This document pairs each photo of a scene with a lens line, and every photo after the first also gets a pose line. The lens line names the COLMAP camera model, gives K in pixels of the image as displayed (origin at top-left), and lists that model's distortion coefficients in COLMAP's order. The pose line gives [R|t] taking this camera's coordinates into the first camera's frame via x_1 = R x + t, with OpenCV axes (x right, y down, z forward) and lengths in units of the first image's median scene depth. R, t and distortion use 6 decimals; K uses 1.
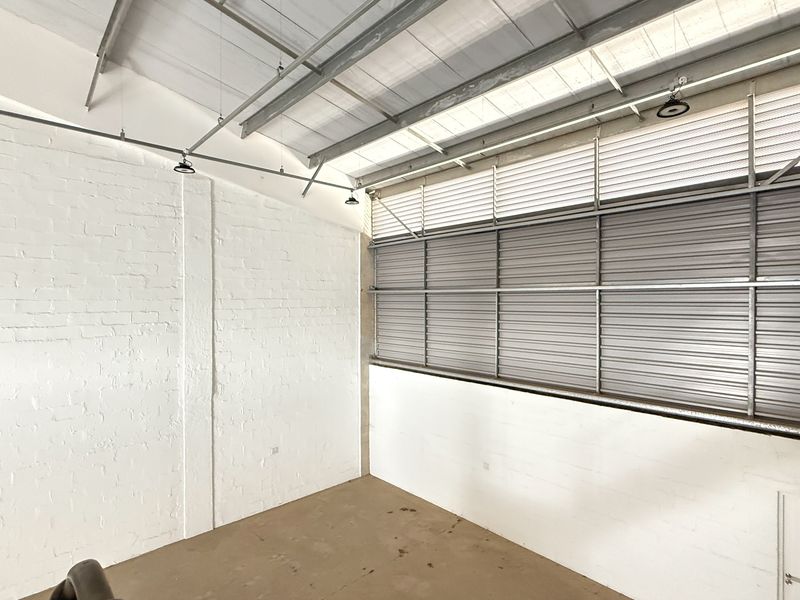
lens RADIAL K [[421.9, 0, 400.0], [0, 421.9, 300.0], [0, 0, 1]] dist [-0.001296, -0.000090]
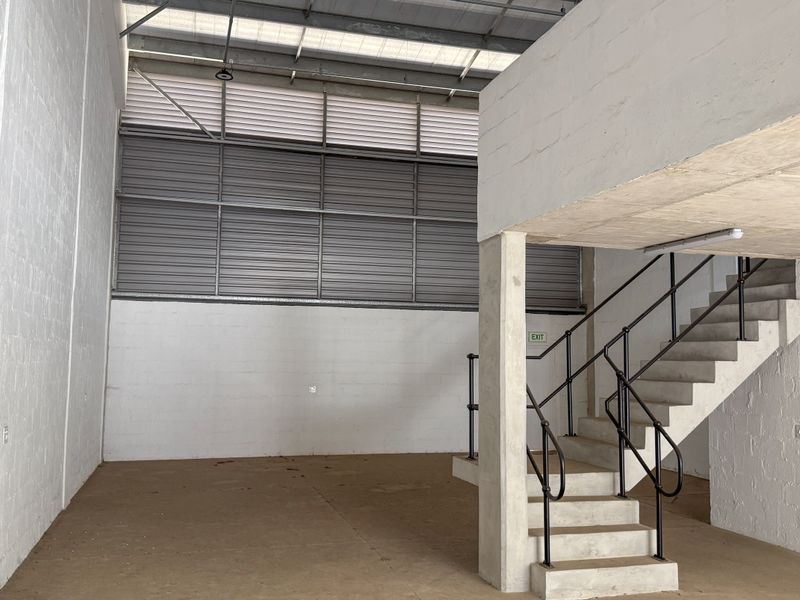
lens RADIAL K [[726.8, 0, 400.0], [0, 726.8, 300.0], [0, 0, 1]] dist [0.123058, -0.222149]
pose [[0.458513, 0.083880, 0.884720, -1.084124], [-0.007176, 0.995853, -0.090698, 0.305287], [-0.888659, 0.035238, 0.457213, 0.040336]]
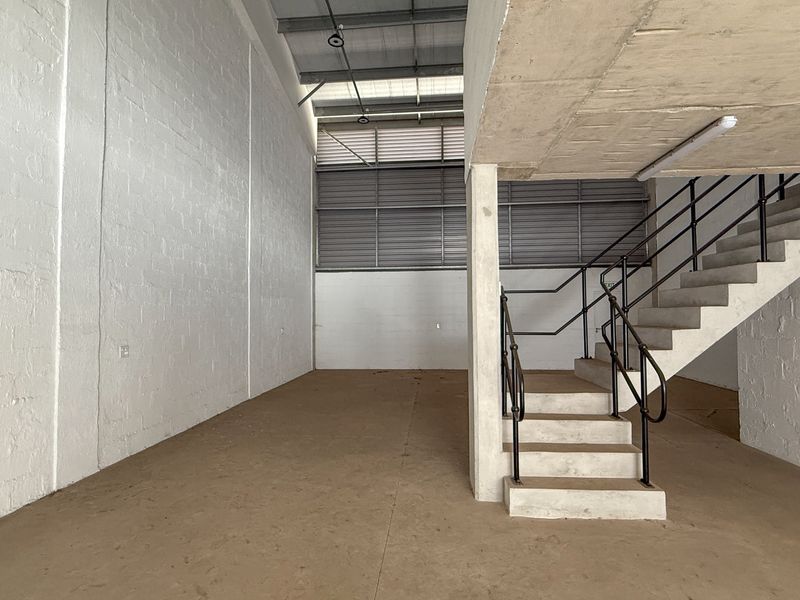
lens RADIAL K [[421.9, 0, 400.0], [0, 421.9, 300.0], [0, 0, 1]] dist [-0.001296, -0.000090]
pose [[0.737807, 0.018036, 0.674771, -0.792854], [0.013024, 0.999077, -0.040945, 0.325677], [-0.674886, 0.038998, 0.736890, 0.013099]]
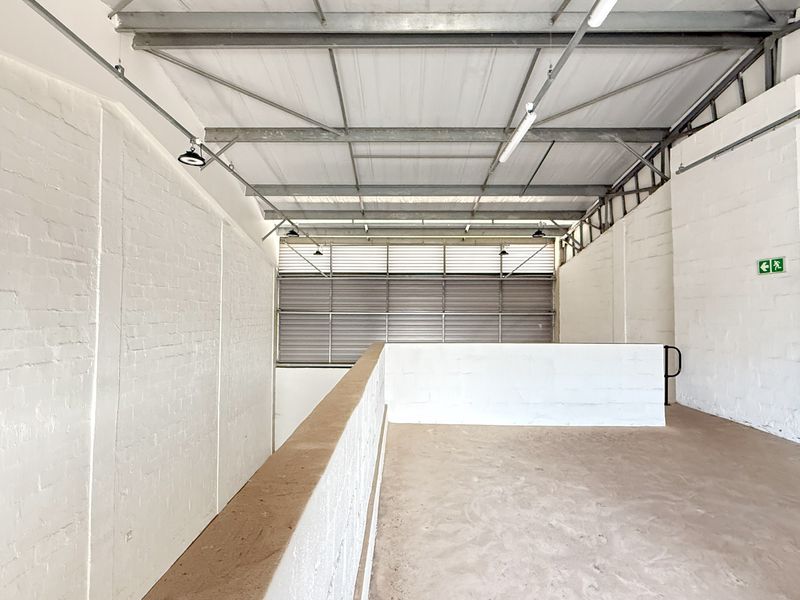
lens RADIAL K [[421.9, 0, 400.0], [0, 421.9, 300.0], [0, 0, 1]] dist [-0.001296, -0.000090]
pose [[0.681462, 0.026360, 0.731379, -0.913060], [-0.001388, 0.999396, -0.034726, -0.014823], [-0.731852, 0.022649, 0.681087, -0.210137]]
